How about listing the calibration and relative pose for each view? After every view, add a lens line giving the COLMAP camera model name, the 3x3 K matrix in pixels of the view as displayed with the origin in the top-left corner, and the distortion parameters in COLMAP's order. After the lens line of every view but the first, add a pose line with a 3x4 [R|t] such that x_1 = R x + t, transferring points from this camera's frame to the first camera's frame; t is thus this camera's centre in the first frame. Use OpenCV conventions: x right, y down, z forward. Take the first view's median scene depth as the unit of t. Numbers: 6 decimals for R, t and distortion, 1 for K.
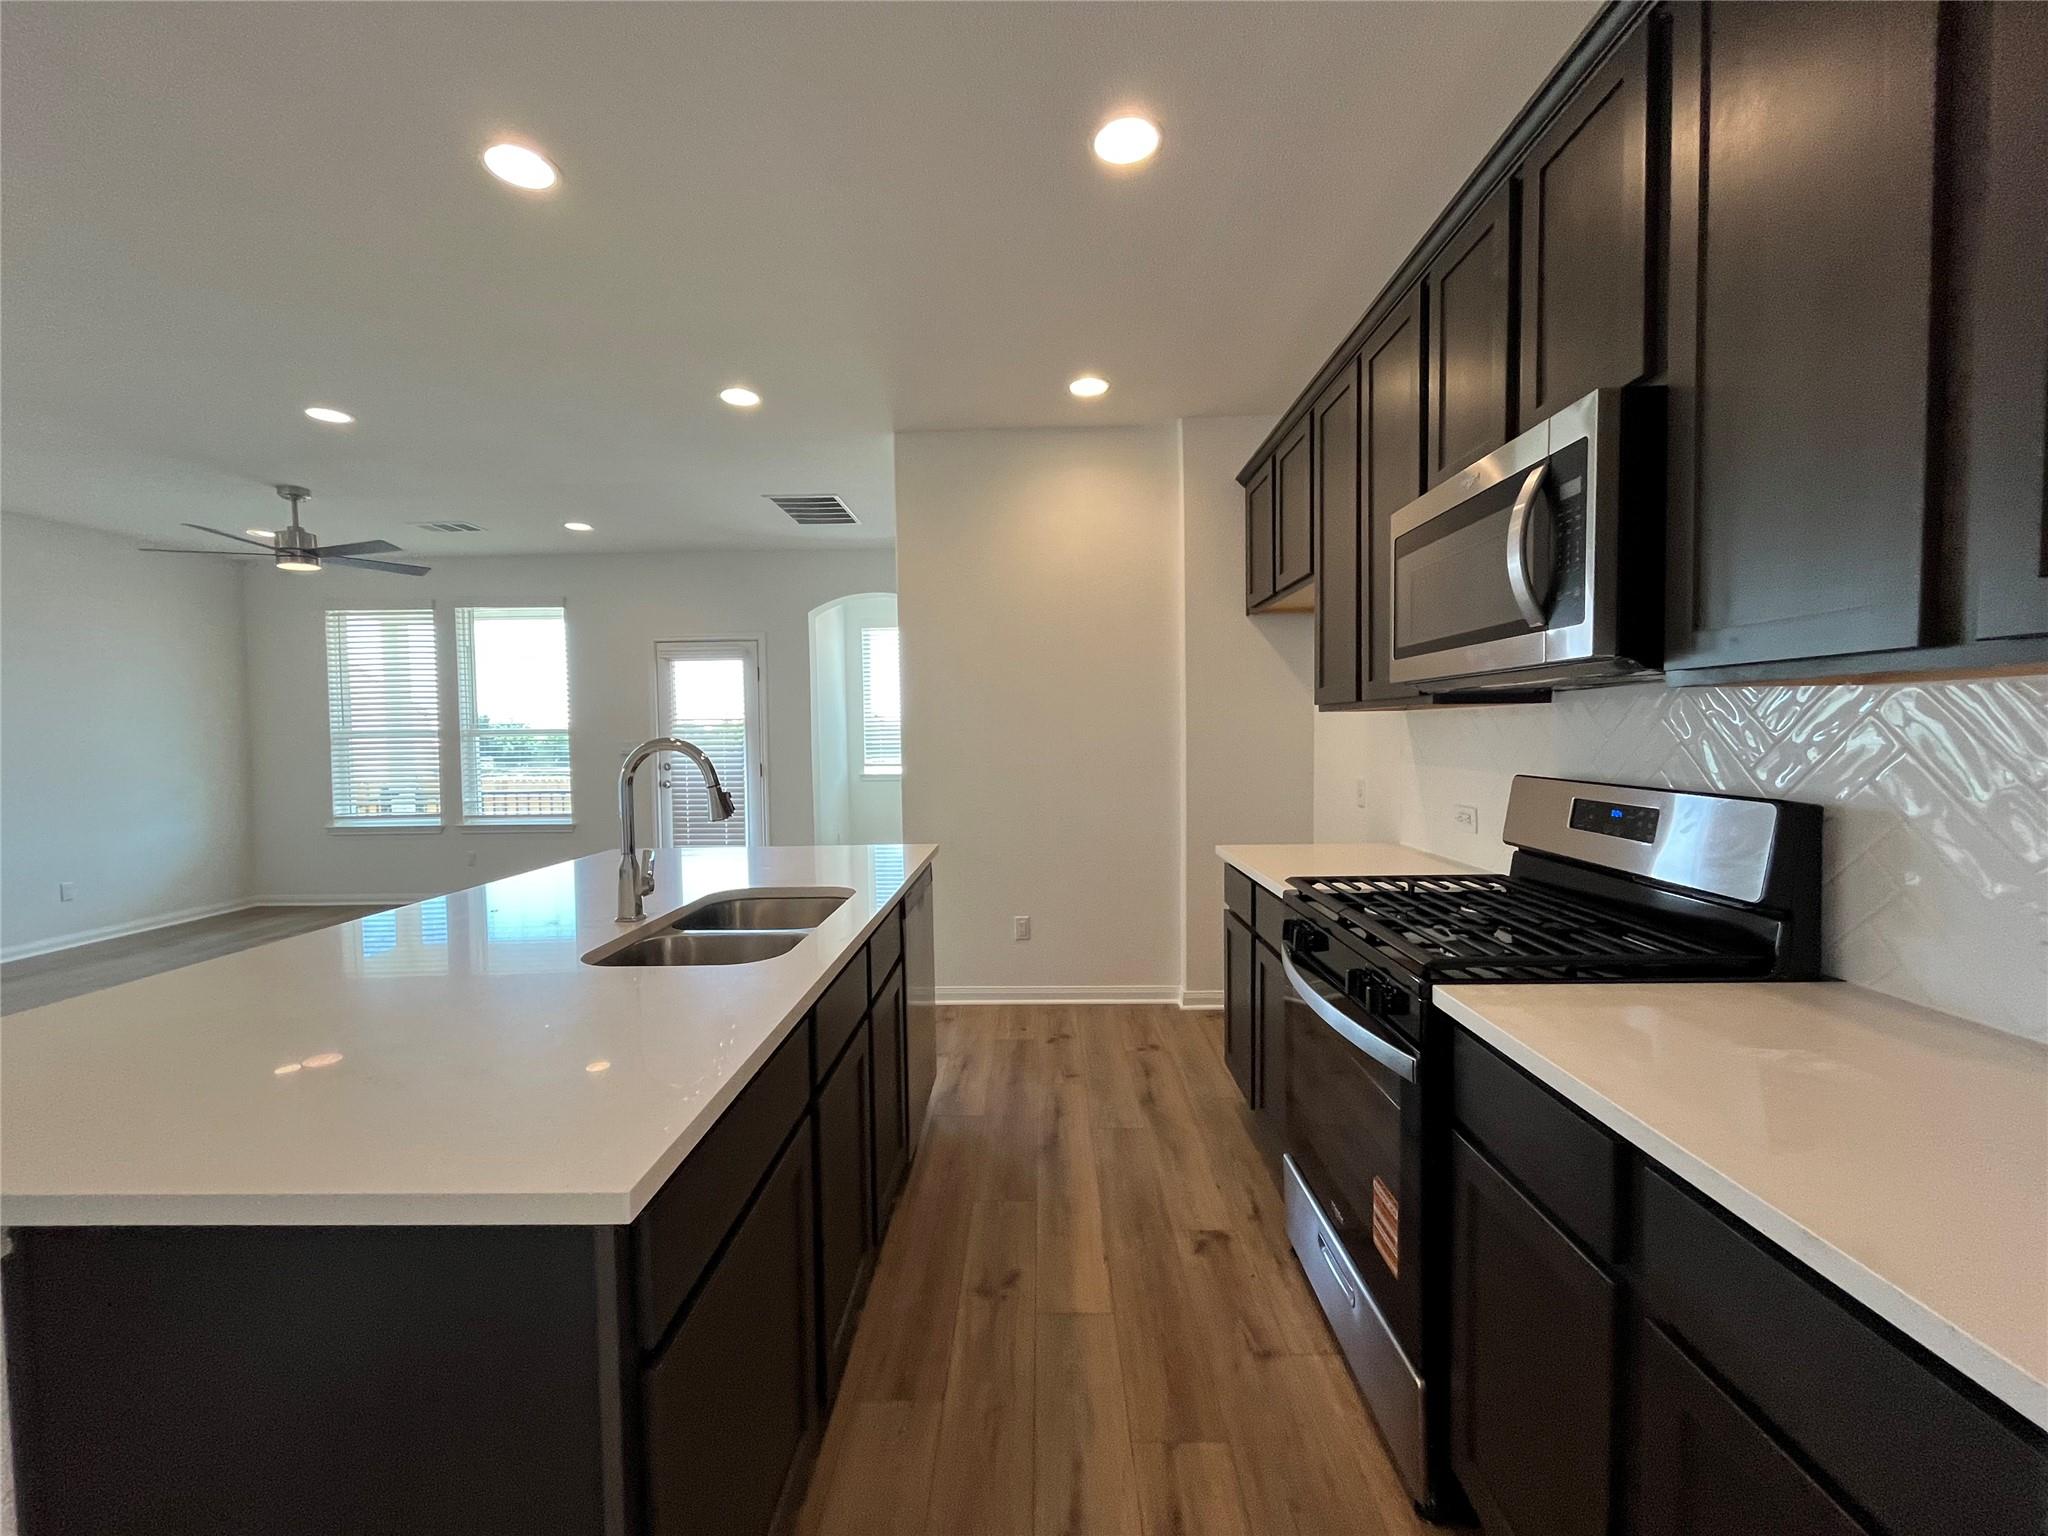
lens RADIAL K [[831.5, 0, 1015.5], [0, 831.5, 766.6], [0, 0, 1]] dist [-0.000096, -0.000155]
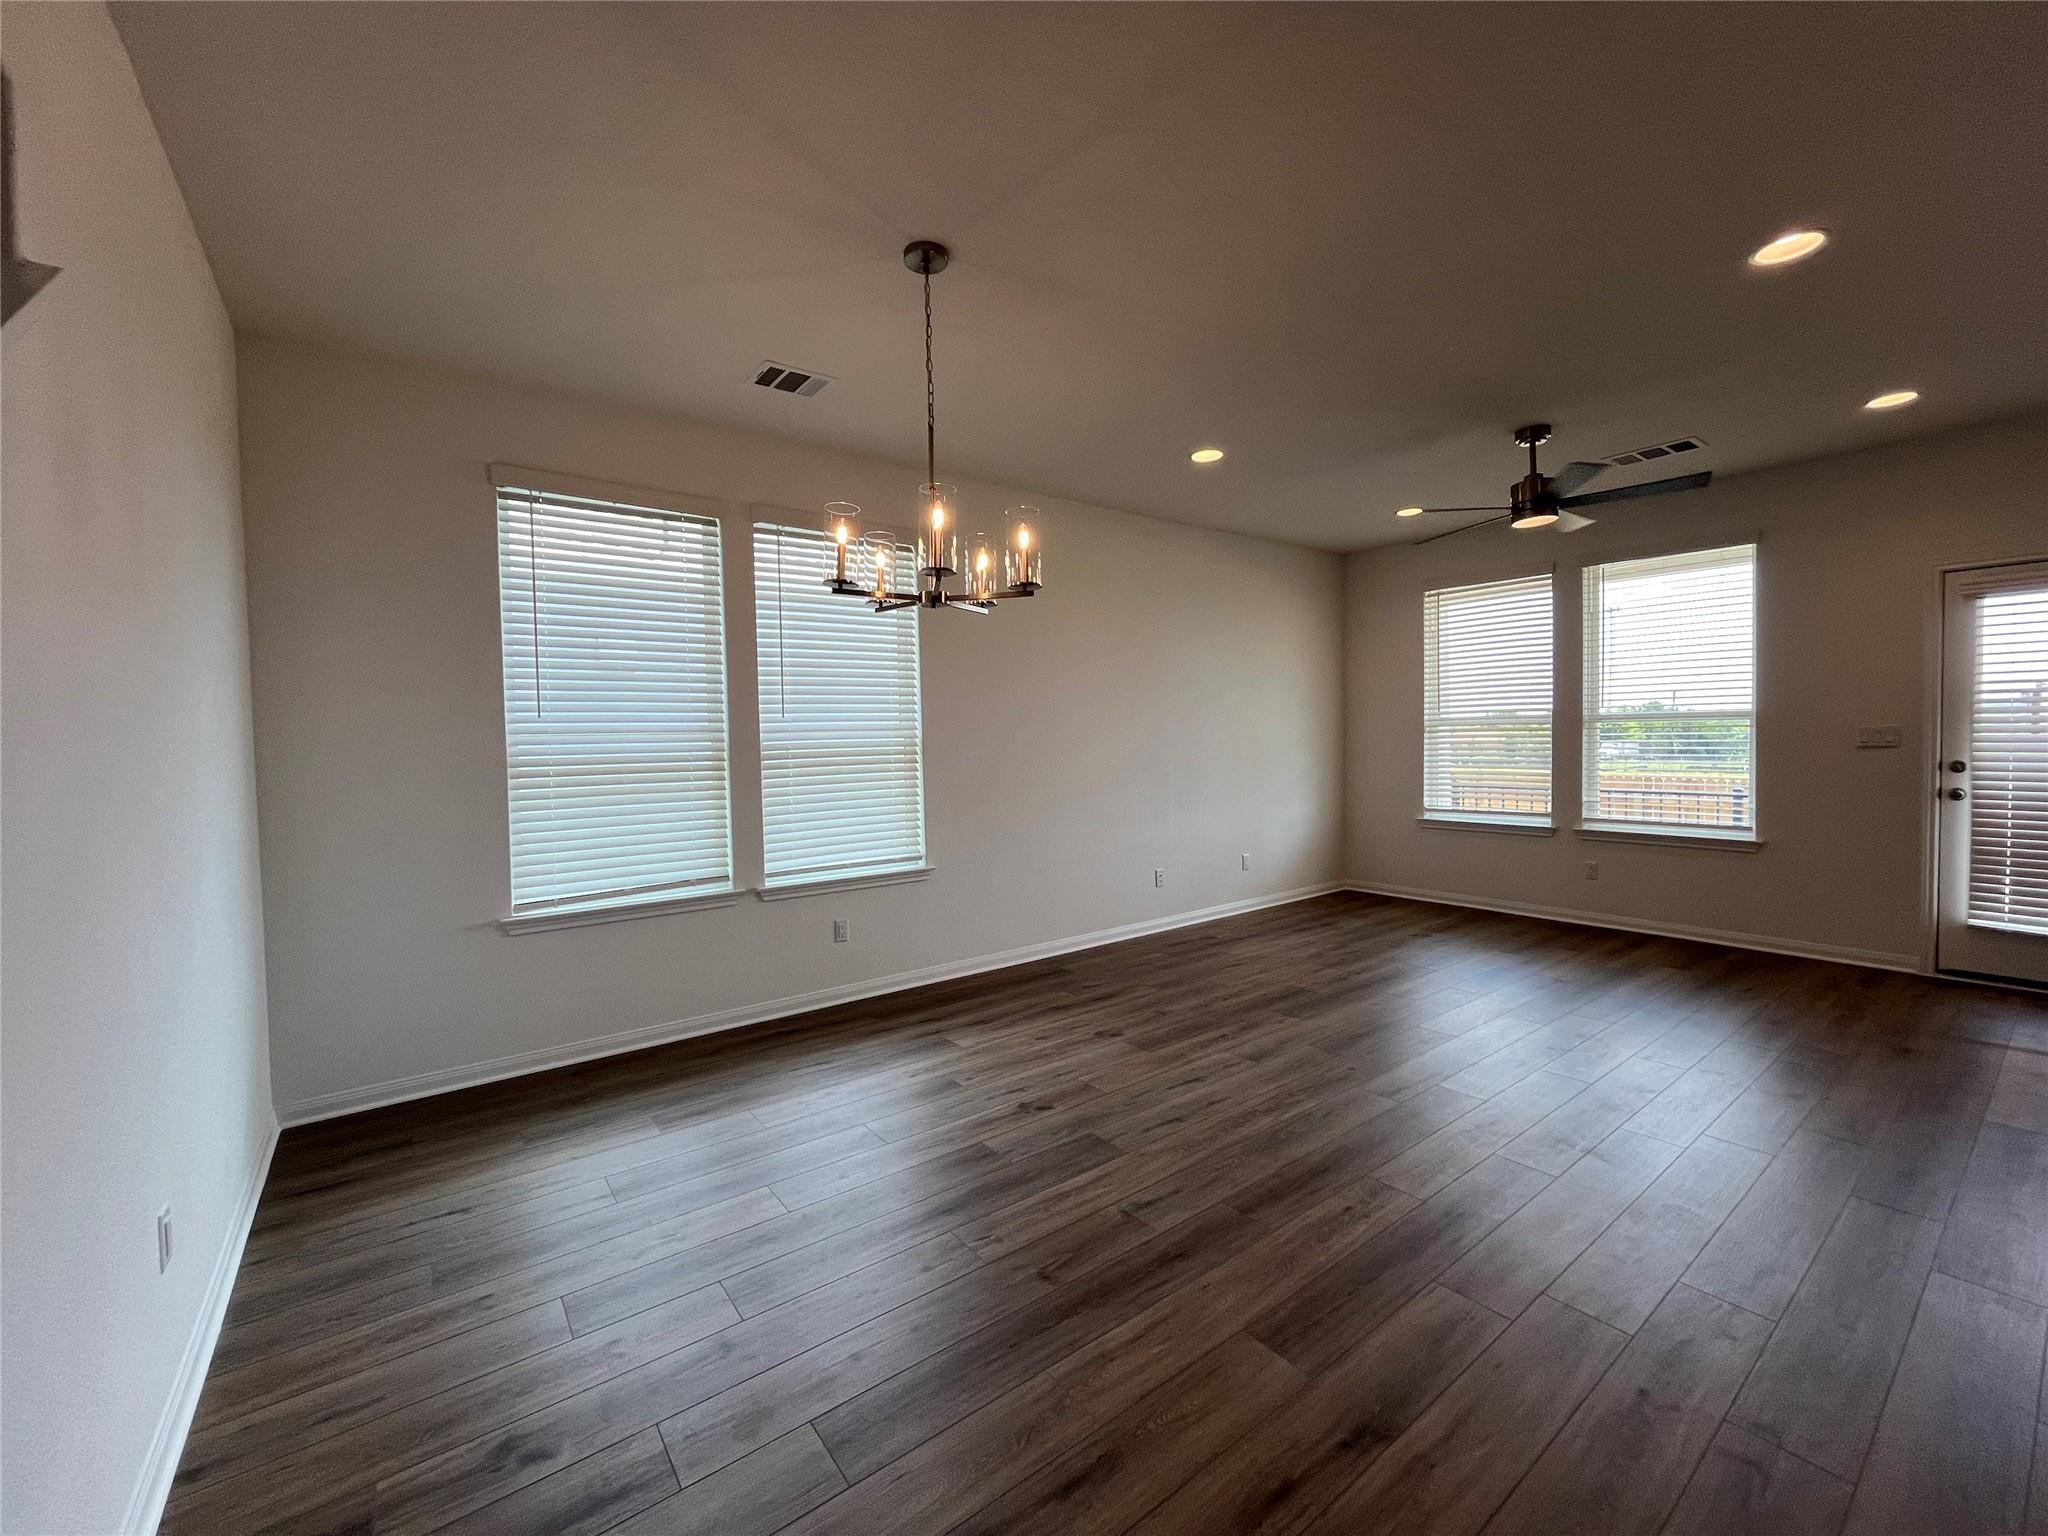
lens RADIAL K [[831.5, 0, 1010.1], [0, 831.5, 765.7], [0, 0, 1]] dist [-0.000096, -0.000155]
pose [[0.620595, 0.029140, -0.783590, -0.371747], [-0.024225, 0.999545, 0.017985, 0.005970], [0.783757, 0.007821, 0.621018, 0.033846]]
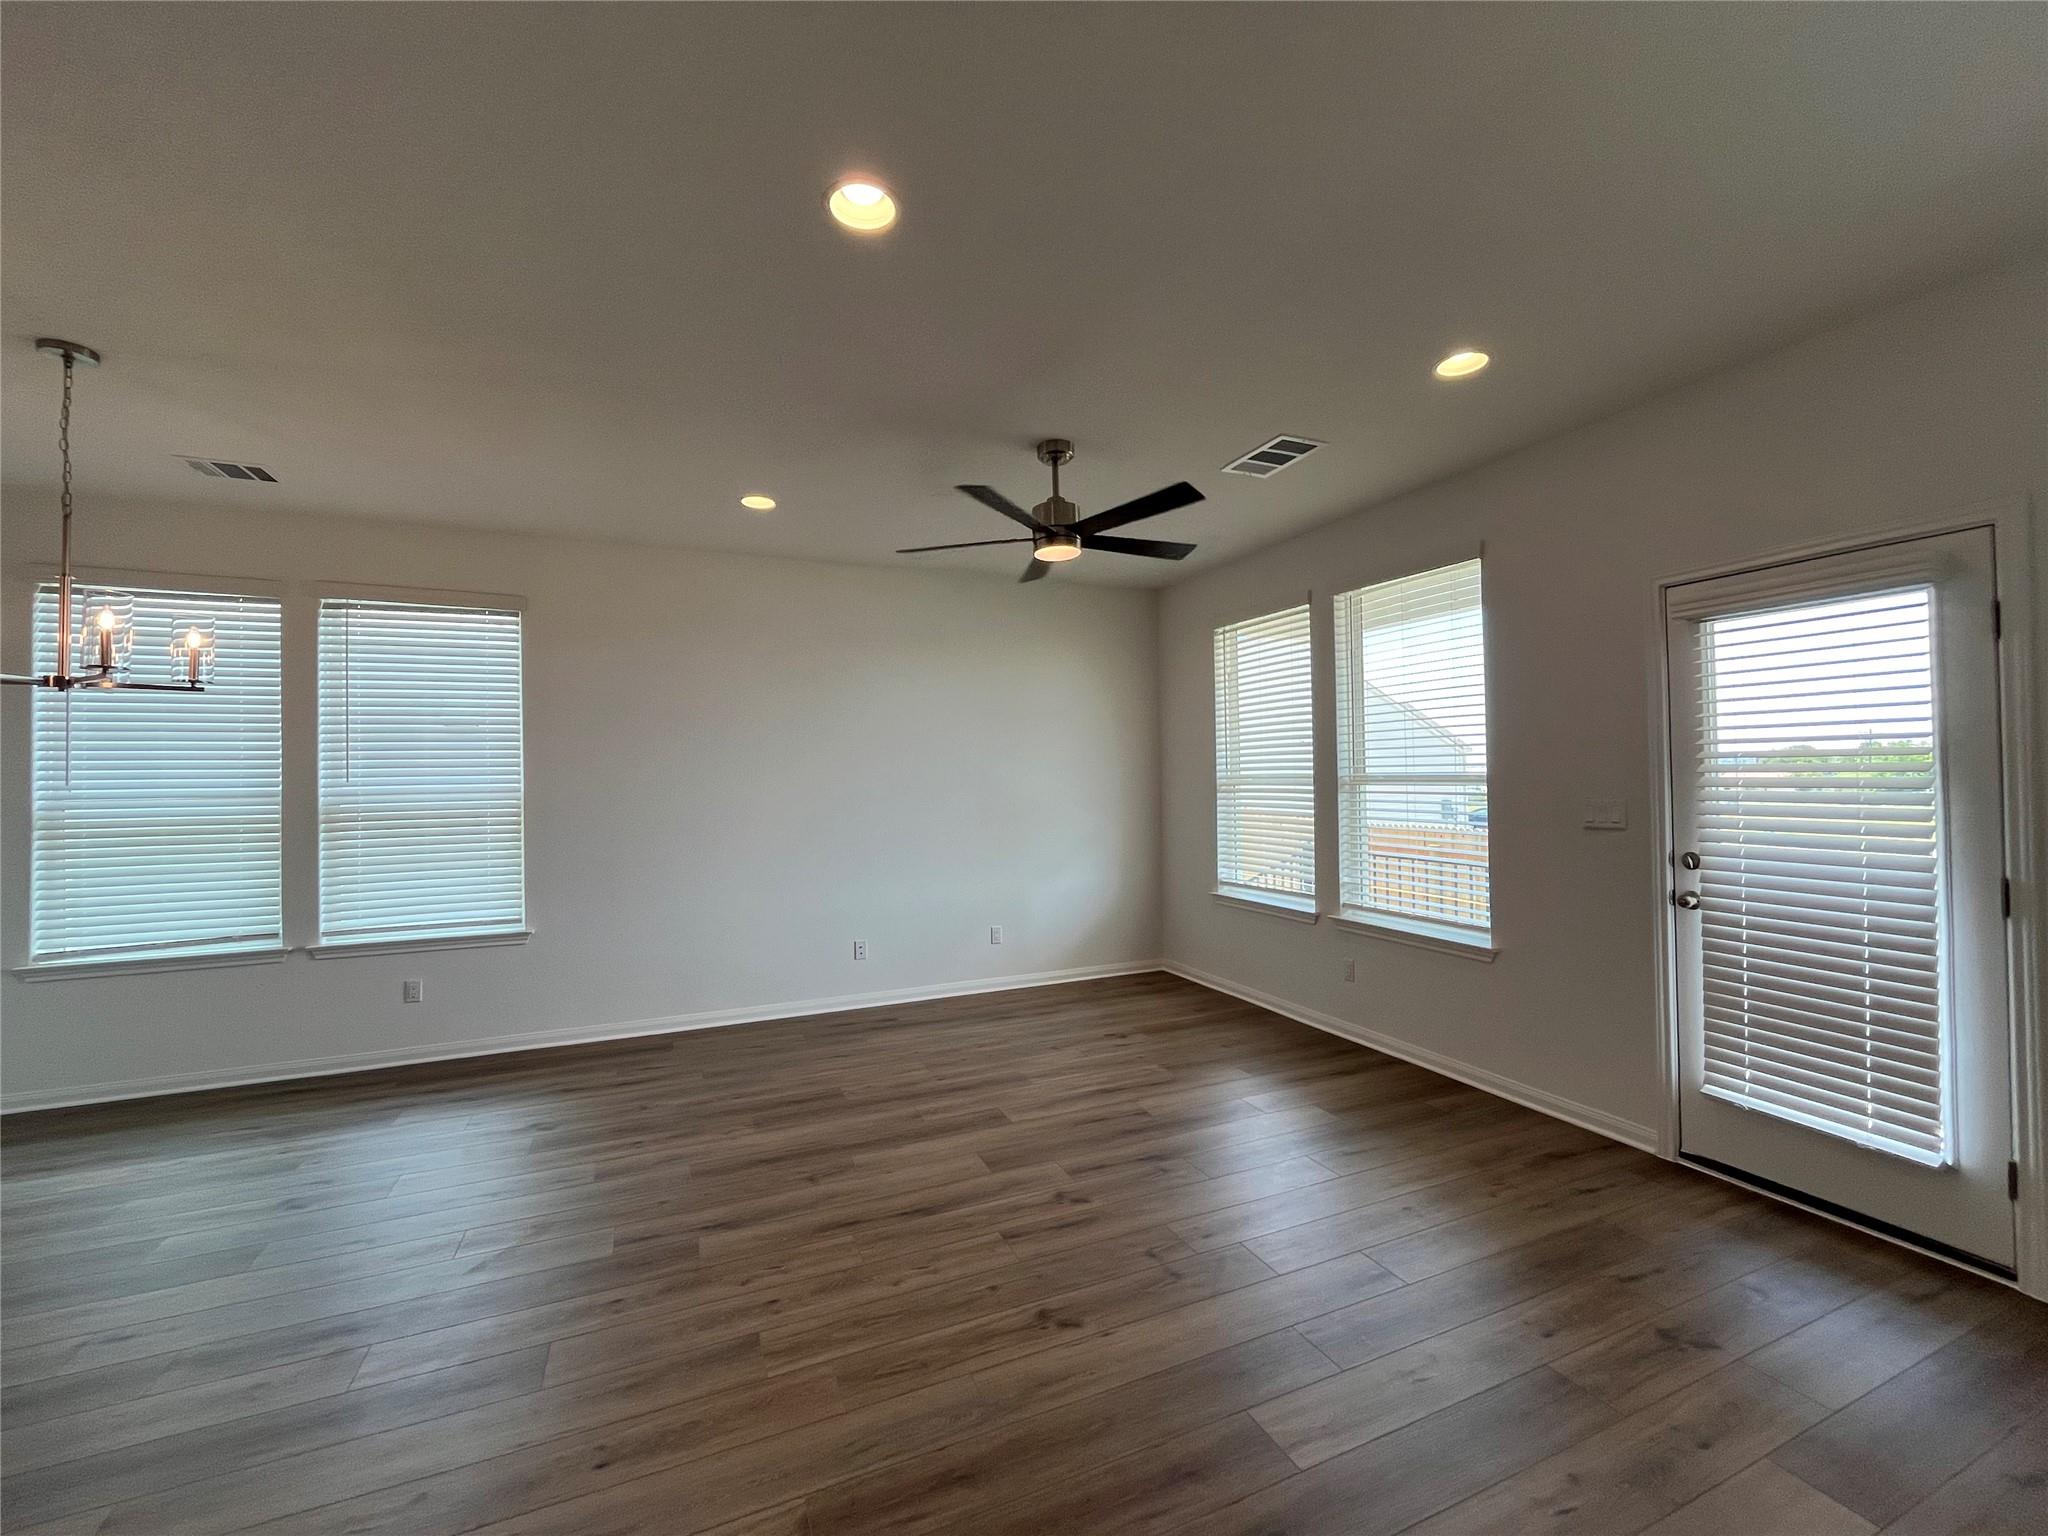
lens RADIAL K [[831.5, 0, 1016.9], [0, 831.5, 765.4], [0, 0, 1]] dist [-0.000096, -0.000155]
pose [[0.414723, -0.005000, -0.909934, -0.162984], [-0.031119, 0.999322, -0.019674, -0.030778], [0.909415, 0.036476, 0.414286, 0.485418]]
